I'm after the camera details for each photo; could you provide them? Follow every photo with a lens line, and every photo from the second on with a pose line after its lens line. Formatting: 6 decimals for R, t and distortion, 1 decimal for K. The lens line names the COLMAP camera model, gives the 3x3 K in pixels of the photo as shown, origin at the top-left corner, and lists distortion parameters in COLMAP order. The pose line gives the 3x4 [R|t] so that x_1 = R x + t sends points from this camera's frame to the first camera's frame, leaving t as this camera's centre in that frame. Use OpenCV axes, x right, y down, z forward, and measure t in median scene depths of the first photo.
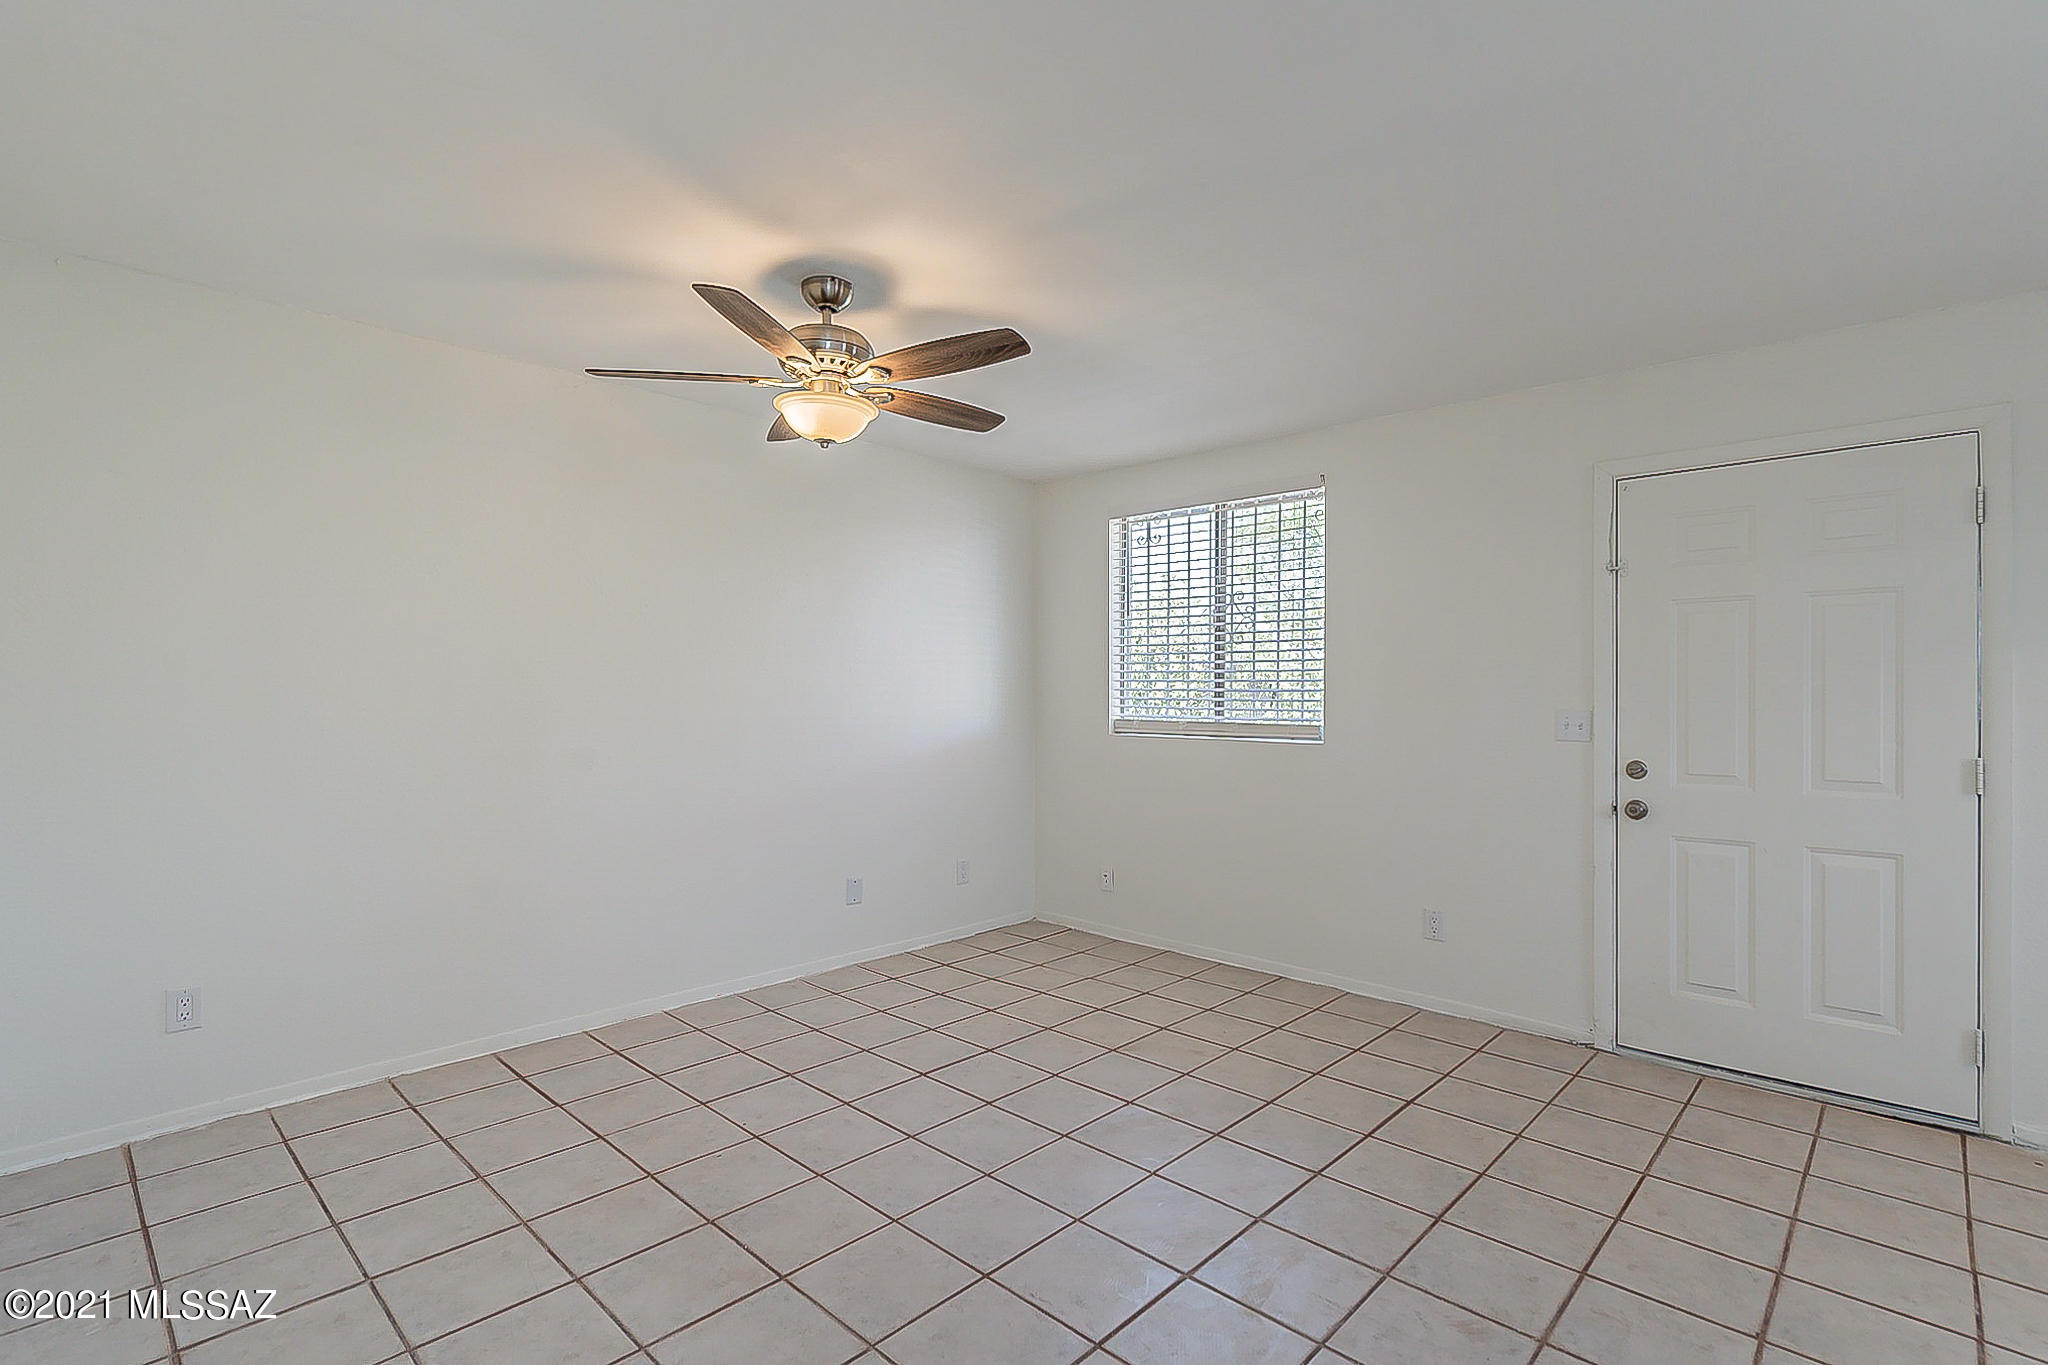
lens RADIAL K [[957.6, 0, 1031.8], [0, 957.6, 697.0], [0, 0, 1]] dist [0.000168, 0.004421]
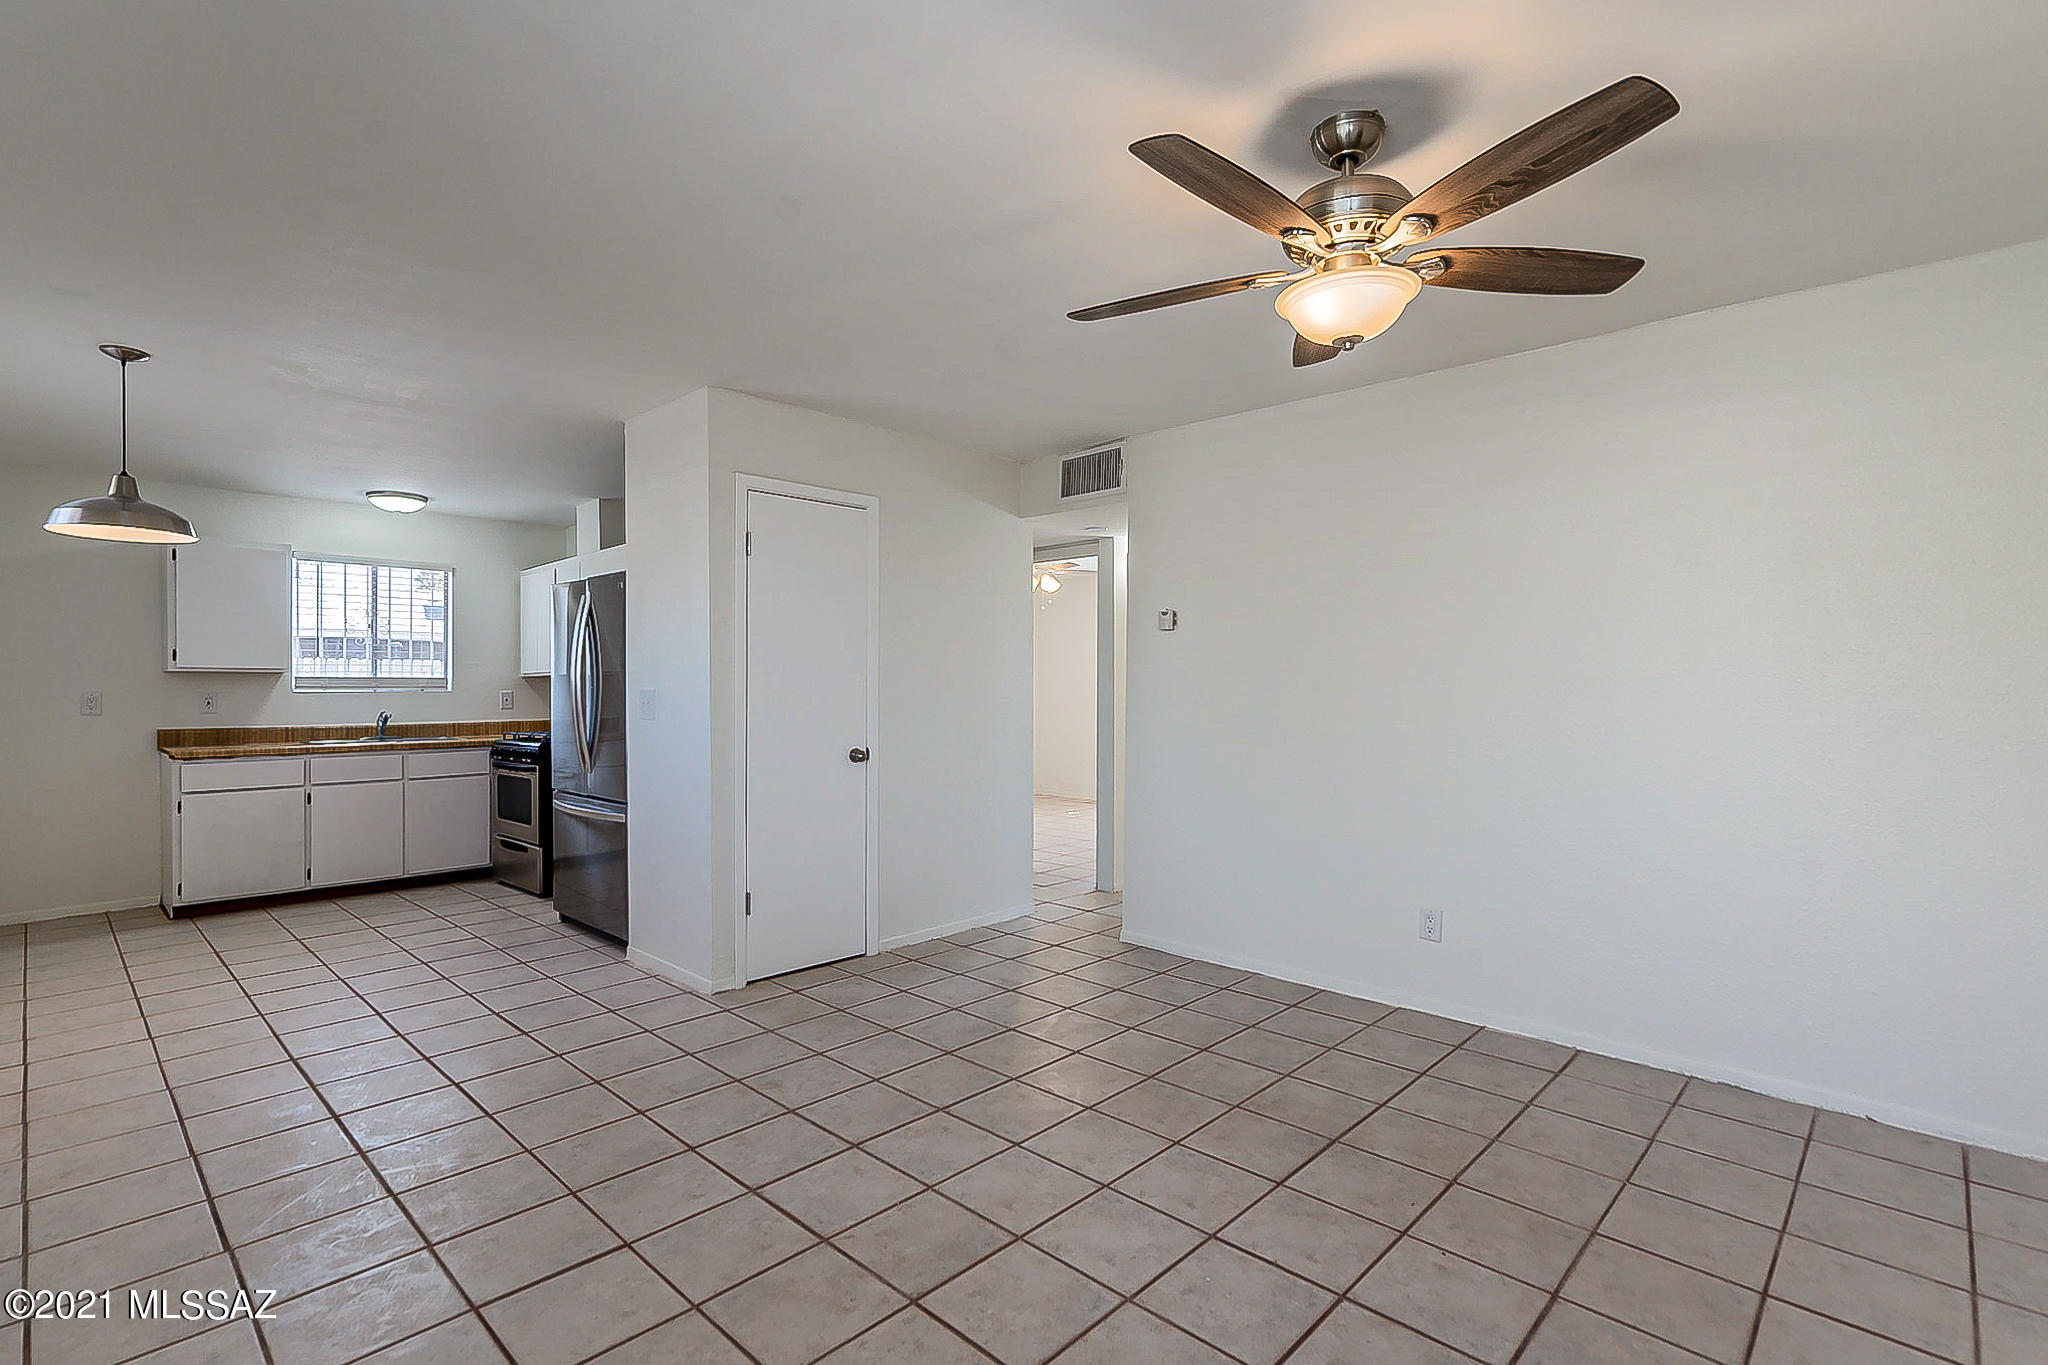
lens RADIAL K [[957.6, 0, 1010.7], [0, 957.6, 687.0], [0, 0, 1]] dist [0.000168, 0.004421]
pose [[-0.999686, -0.010923, 0.022570, 0.022141], [-0.010855, 0.999936, 0.003142, -0.001145], [-0.022603, 0.002896, -0.999740, 1.394973]]
